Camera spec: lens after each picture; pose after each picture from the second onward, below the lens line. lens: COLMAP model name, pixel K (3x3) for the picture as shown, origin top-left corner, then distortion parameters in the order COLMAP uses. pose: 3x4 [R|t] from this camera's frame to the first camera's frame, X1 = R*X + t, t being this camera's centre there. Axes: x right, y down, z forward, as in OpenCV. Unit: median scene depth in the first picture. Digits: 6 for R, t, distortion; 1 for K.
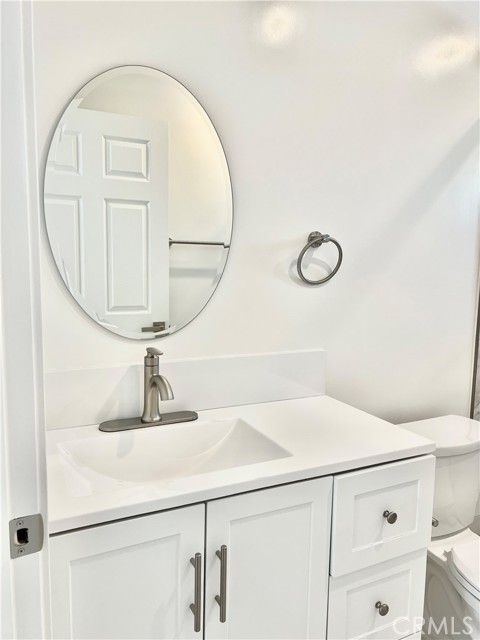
lens RADIAL K [[485.4, 0, 236.9], [0, 485.4, 320.8], [0, 0, 1]] dist [0.041311, -0.037104]
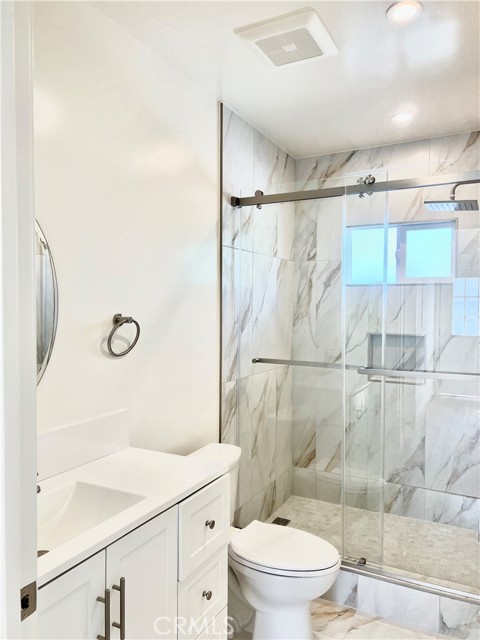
lens RADIAL K [[485.4, 0, 243.8], [0, 485.4, 321.2], [0, 0, 1]] dist [0.041311, -0.037104]
pose [[0.806319, -0.037398, 0.590298, -0.356921], [0.085576, 0.994875, -0.053863, -0.081666], [-0.585258, 0.093946, 0.805387, -0.205062]]
